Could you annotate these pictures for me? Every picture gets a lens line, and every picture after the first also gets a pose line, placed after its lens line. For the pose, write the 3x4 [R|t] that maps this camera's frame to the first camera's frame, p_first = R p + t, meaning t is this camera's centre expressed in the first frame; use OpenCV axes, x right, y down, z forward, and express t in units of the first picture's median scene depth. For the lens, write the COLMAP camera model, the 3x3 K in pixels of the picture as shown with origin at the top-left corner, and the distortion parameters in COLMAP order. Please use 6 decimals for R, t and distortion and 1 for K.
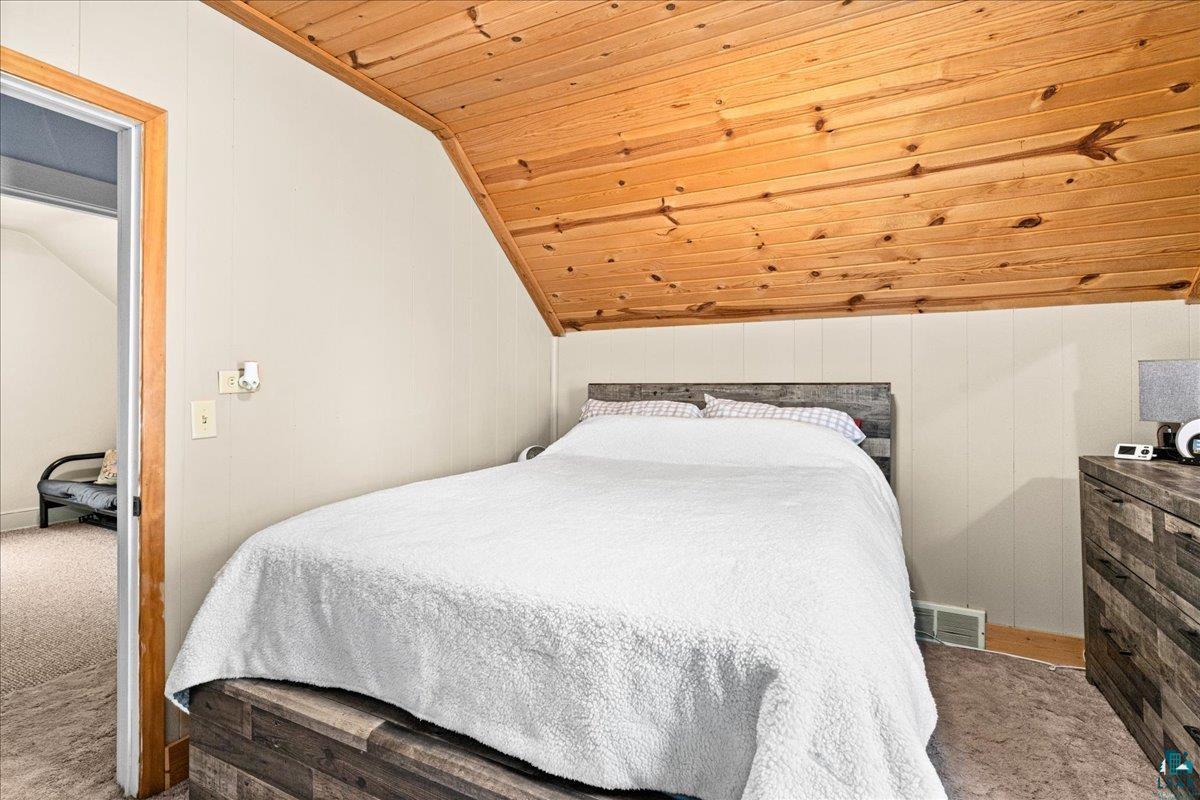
lens RADIAL K [[578.4, 0, 595.3], [0, 578.4, 394.5], [0, 0, 1]] dist [-0.003059, 0.001136]
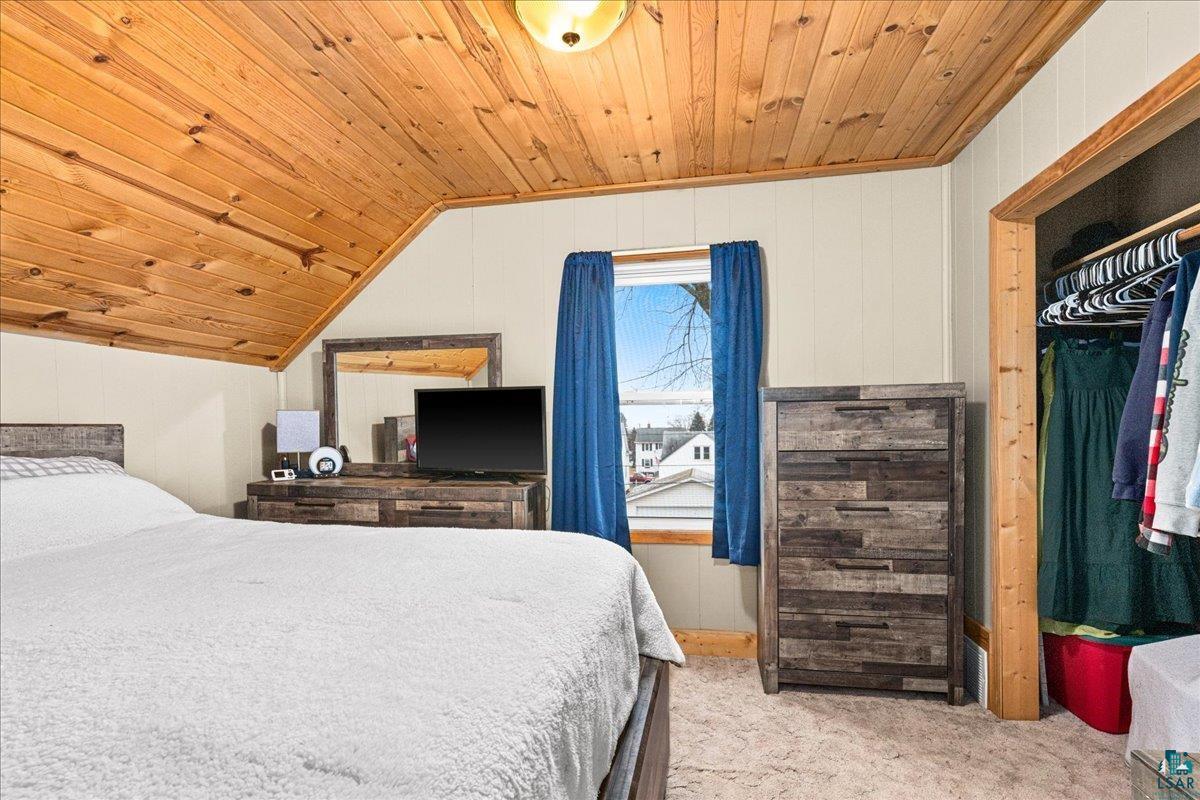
lens RADIAL K [[578.4, 0, 593.3], [0, 578.4, 429.4], [0, 0, 1]] dist [-0.003059, 0.001136]
pose [[-0.274271, -0.002699, 0.961649, -0.582510], [0.016061, 0.999844, 0.007387, -0.008884], [-0.961518, 0.017471, -0.274185, 0.626122]]
